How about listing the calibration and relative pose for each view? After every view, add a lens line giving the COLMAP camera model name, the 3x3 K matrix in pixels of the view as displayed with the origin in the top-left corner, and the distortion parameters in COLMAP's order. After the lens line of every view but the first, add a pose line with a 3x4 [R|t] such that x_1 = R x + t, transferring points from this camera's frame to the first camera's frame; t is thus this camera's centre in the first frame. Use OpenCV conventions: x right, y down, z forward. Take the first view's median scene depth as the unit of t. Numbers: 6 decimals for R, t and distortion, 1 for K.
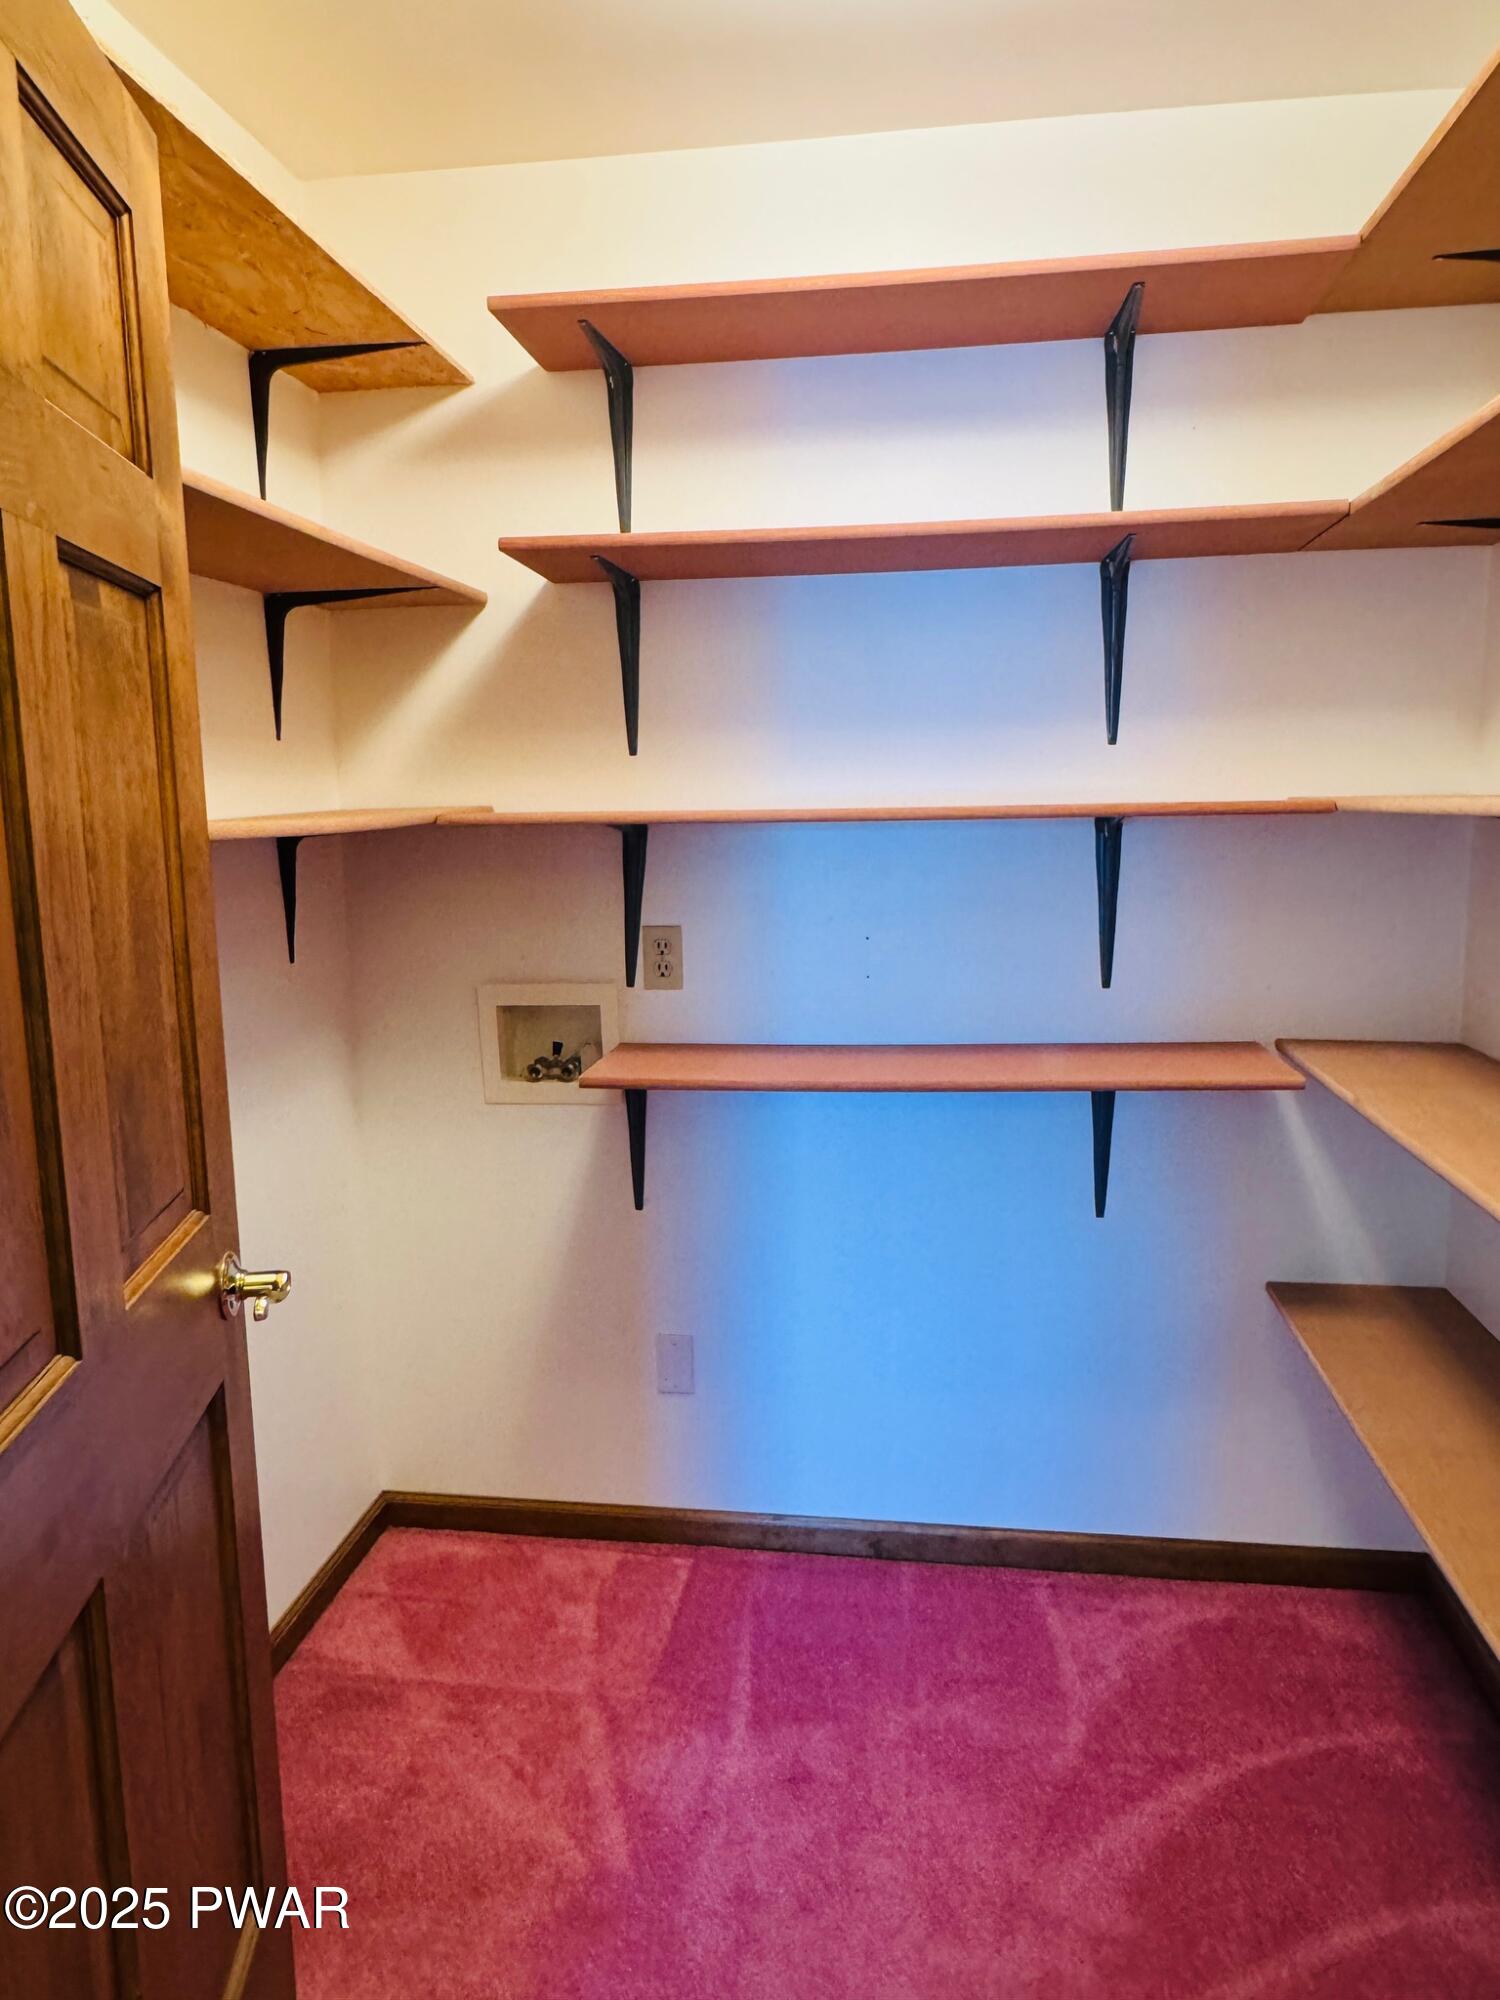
lens RADIAL K [[1328.3, 0, 749.7], [0, 1328.3, 996.5], [0, 0, 1]] dist [-0.013138, 0.004080]
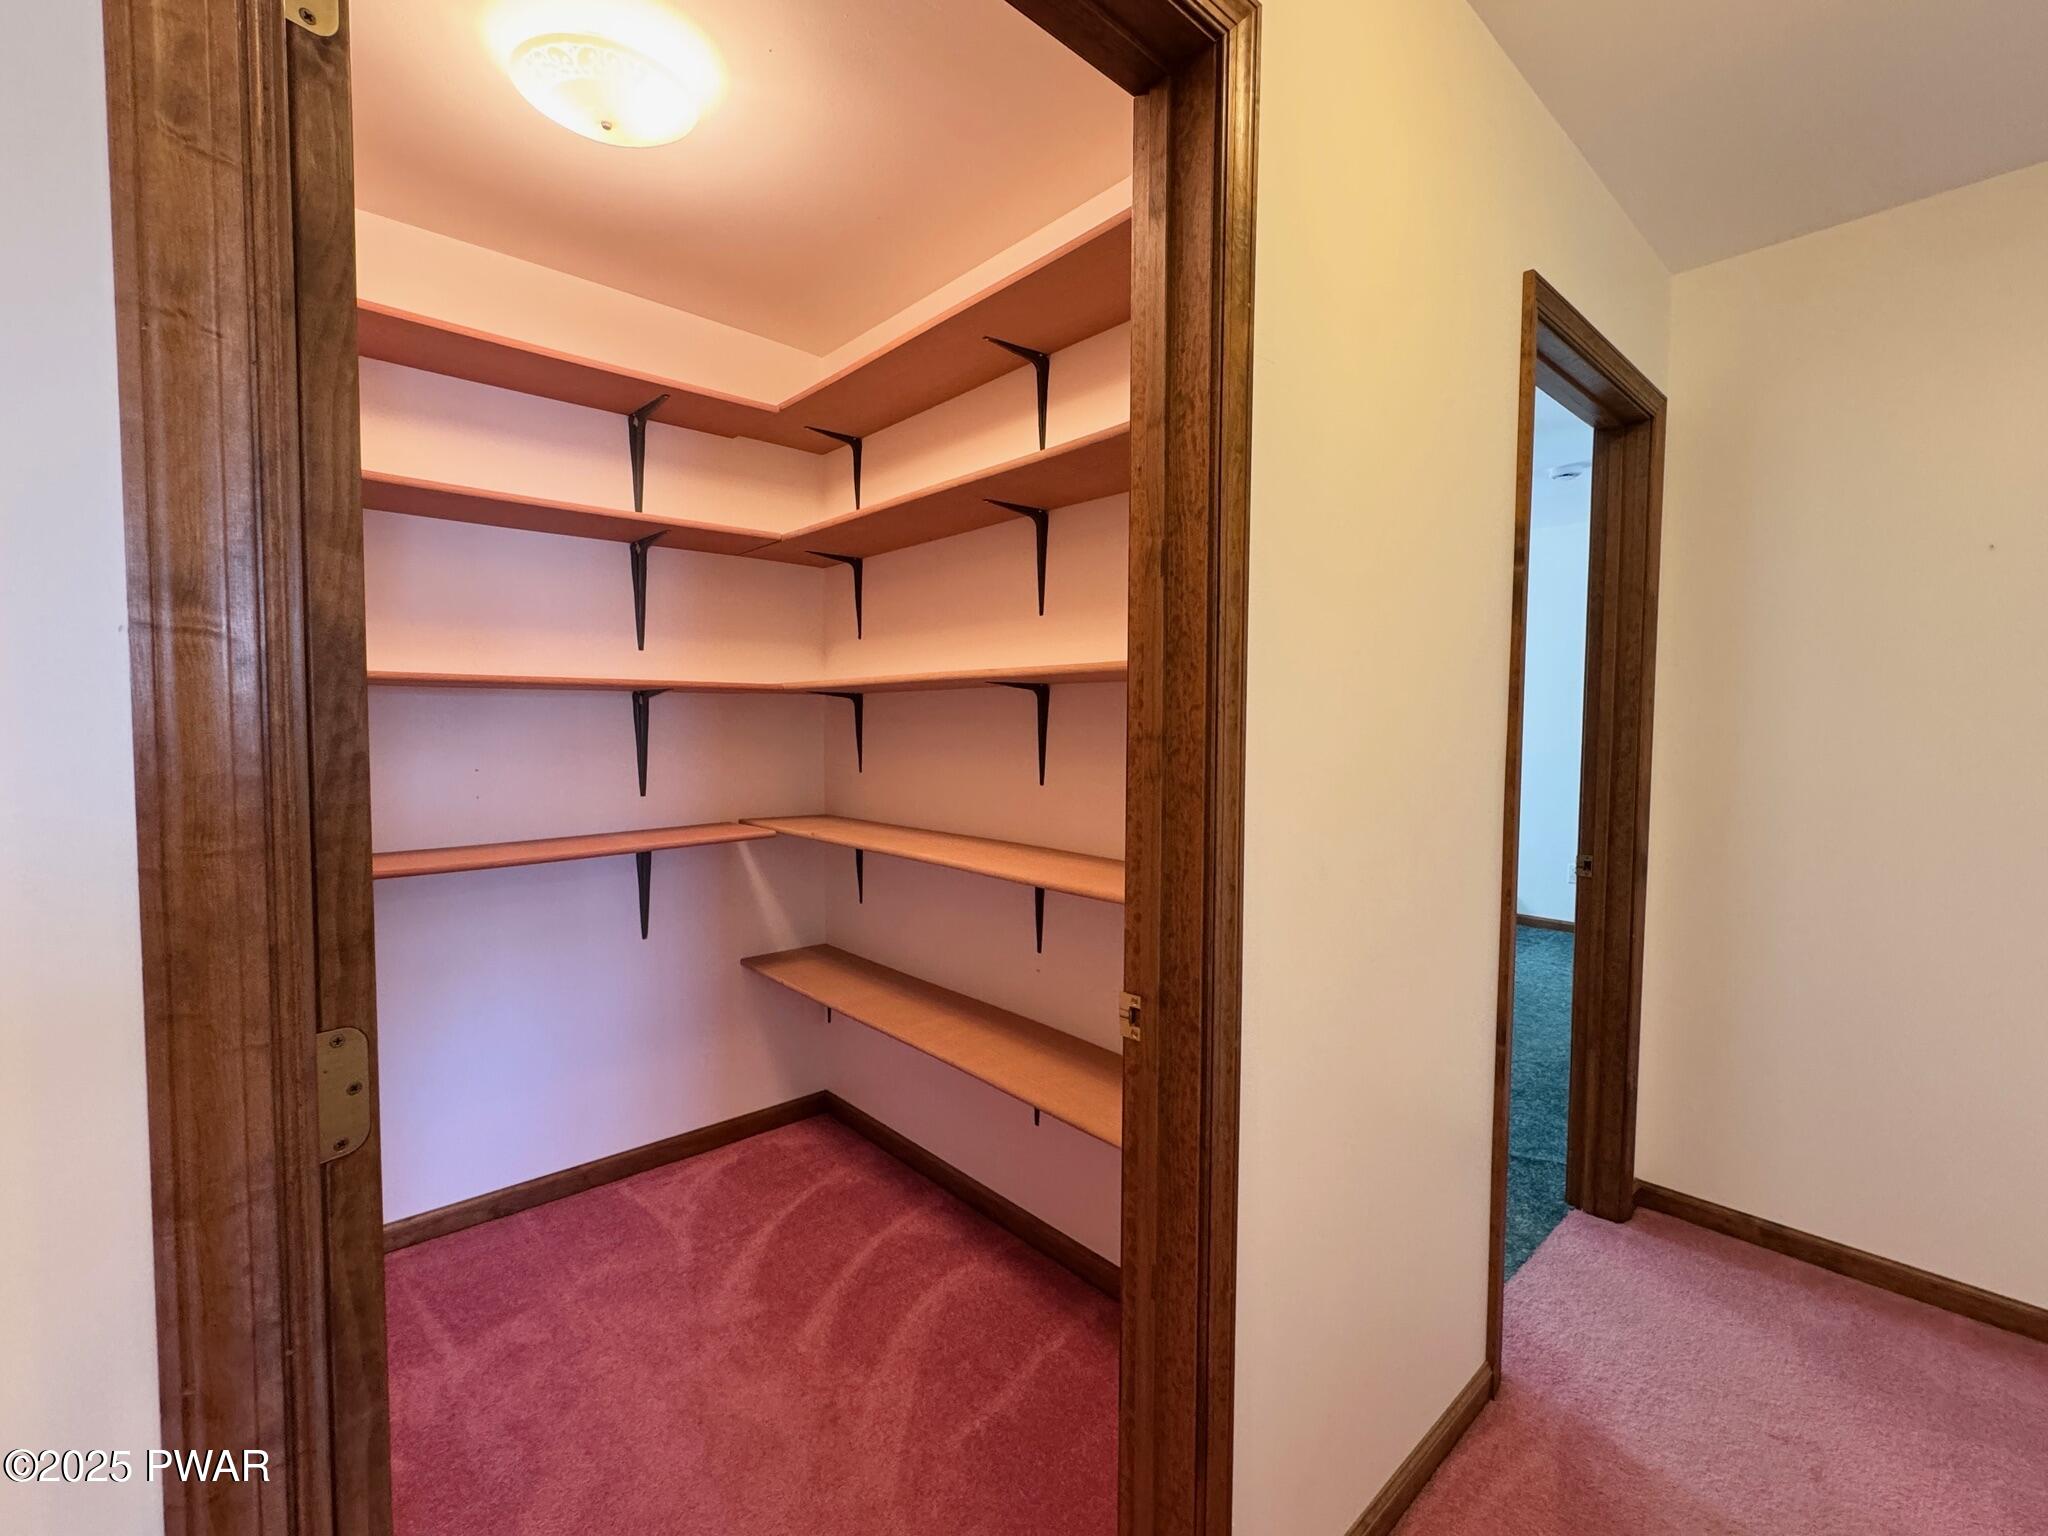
lens RADIAL K [[886.7, 0, 1026.0], [0, 886.7, 764.2], [0, 0, 1]] dist [0.000734, -0.000035]
pose [[0.637377, -0.018475, 0.770331, -0.302129], [0.098619, 0.993447, -0.057771, 0.070532], [-0.764215, 0.112791, 0.635022, -0.078041]]
